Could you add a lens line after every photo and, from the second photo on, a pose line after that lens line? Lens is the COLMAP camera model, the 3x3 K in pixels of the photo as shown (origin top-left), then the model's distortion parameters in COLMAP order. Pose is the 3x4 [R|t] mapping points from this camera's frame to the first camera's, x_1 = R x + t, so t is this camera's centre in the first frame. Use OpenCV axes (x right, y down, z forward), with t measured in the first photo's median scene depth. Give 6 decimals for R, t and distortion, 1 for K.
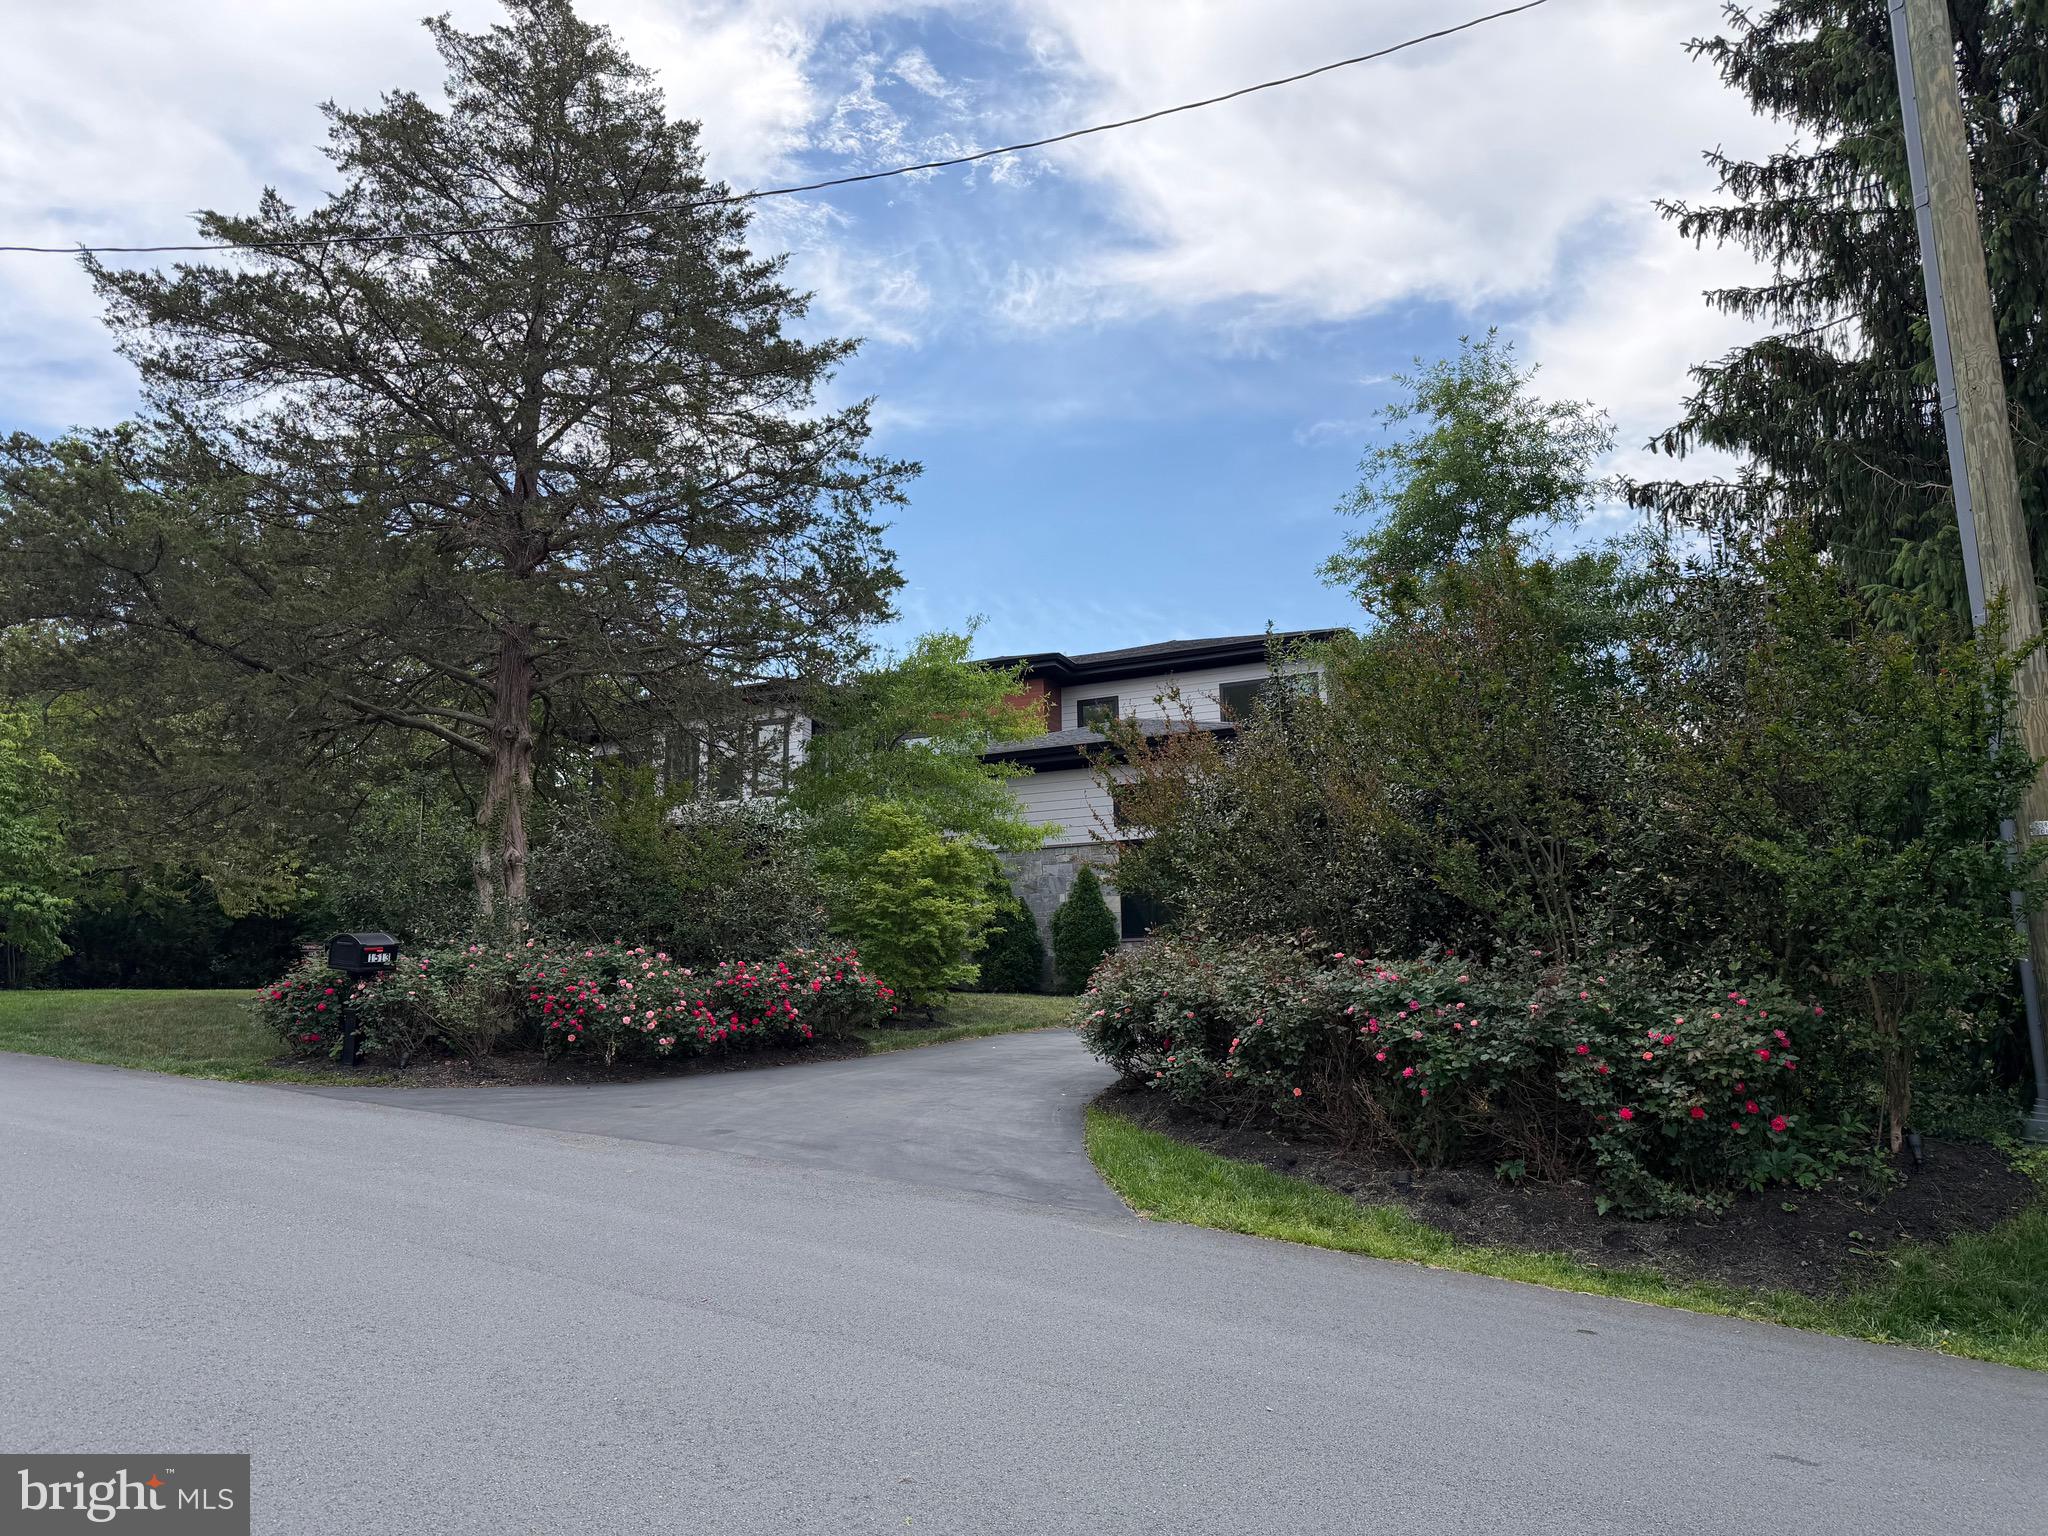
lens RADIAL K [[1426.1, 0, 1021.4], [0, 1426.1, 763.7], [0, 0, 1]] dist [0.114030, -0.164238]
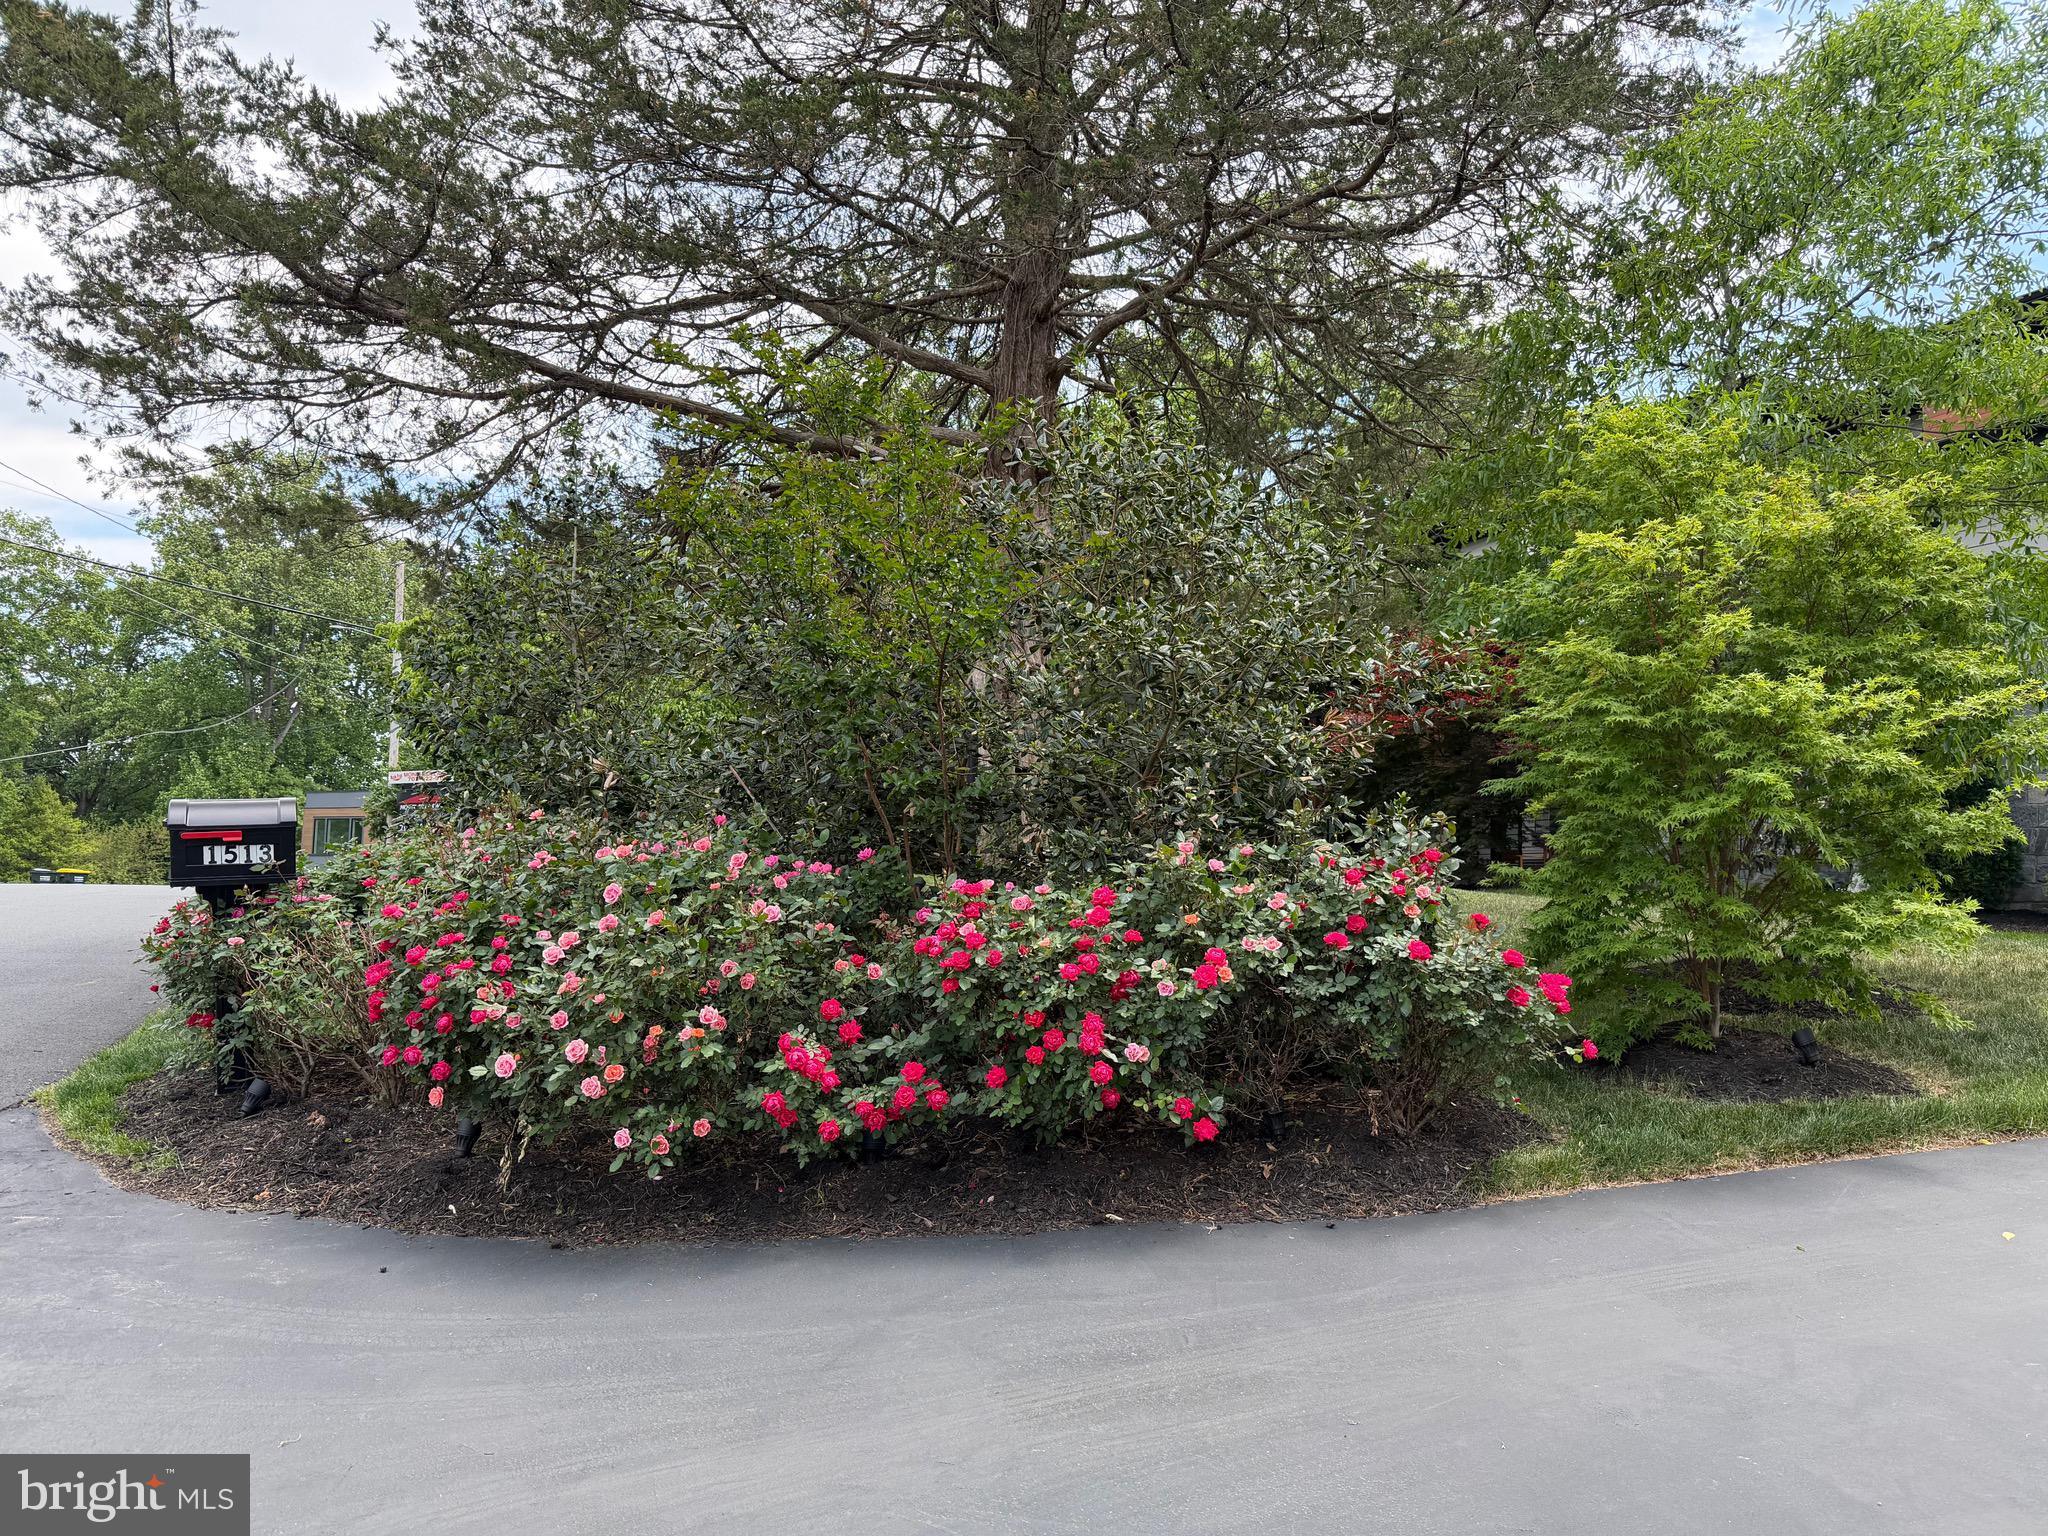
lens RADIAL K [[1426.1, 0, 1021.4], [0, 1426.1, 763.7], [0, 0, 1]] dist [0.114030, -0.164238]
pose [[0.748873, -0.022460, -0.662333, 0.023730], [0.086507, 0.994187, 0.064096, 0.087161], [0.657043, -0.105296, 0.746463, 0.732831]]
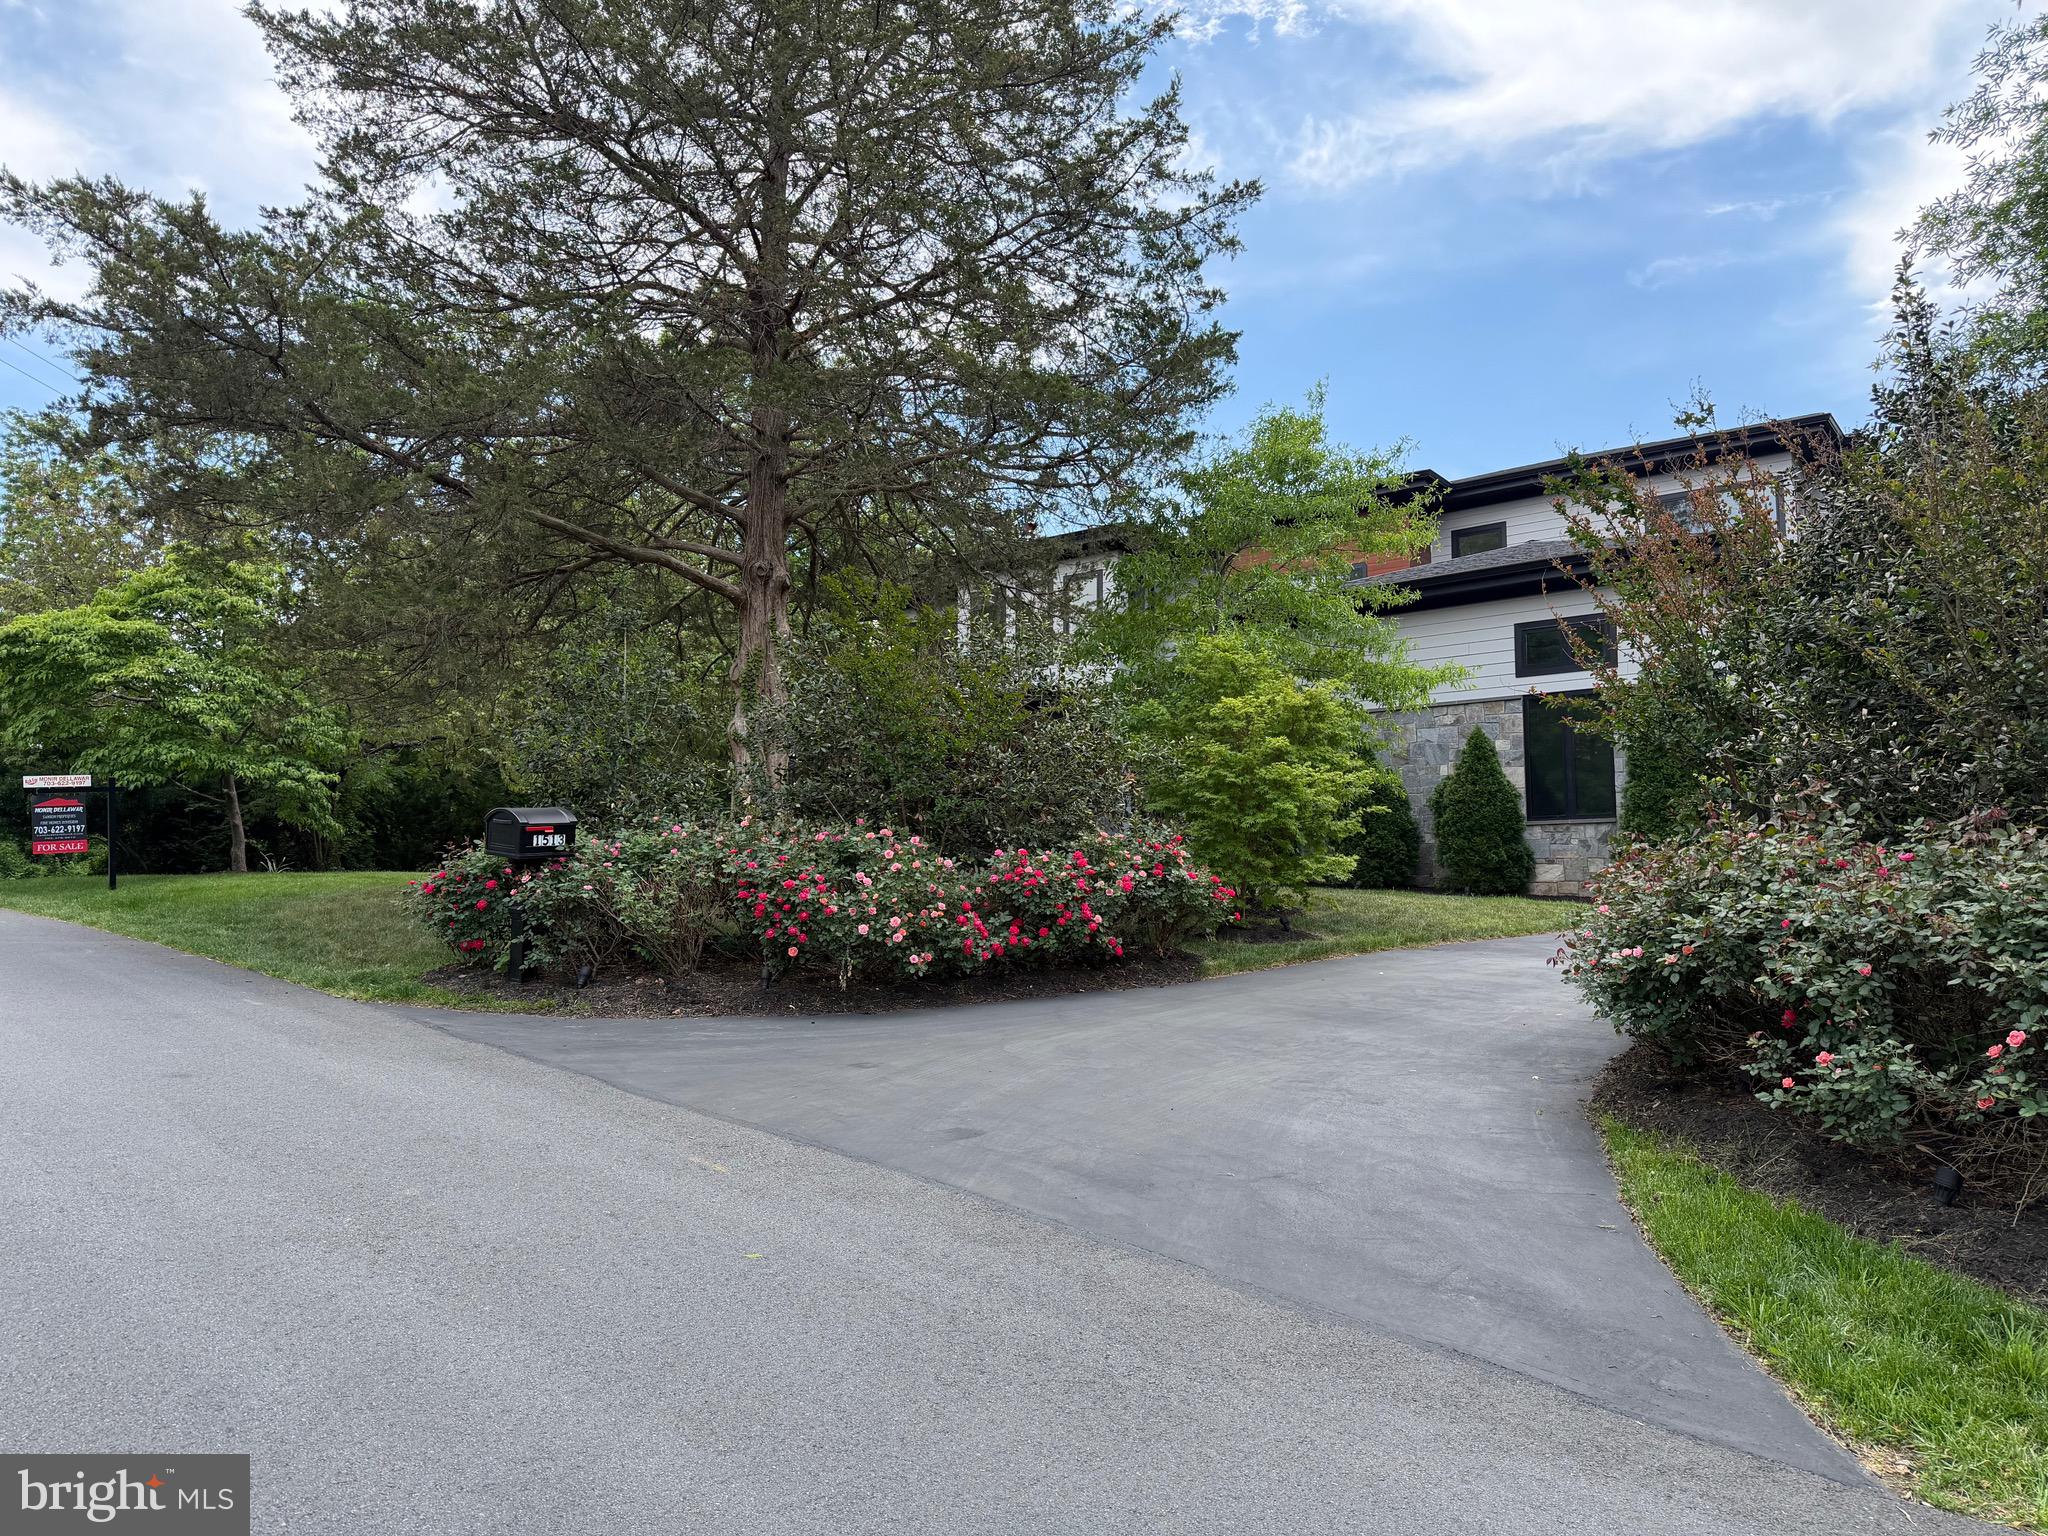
lens RADIAL K [[1426.1, 0, 1021.4], [0, 1426.1, 763.7], [0, 0, 1]] dist [0.114030, -0.164238]
pose [[0.974227, -0.008020, -0.225428, -0.032866], [0.026221, 0.996619, 0.077865, 0.037871], [0.224042, -0.081769, 0.971143, 0.295809]]
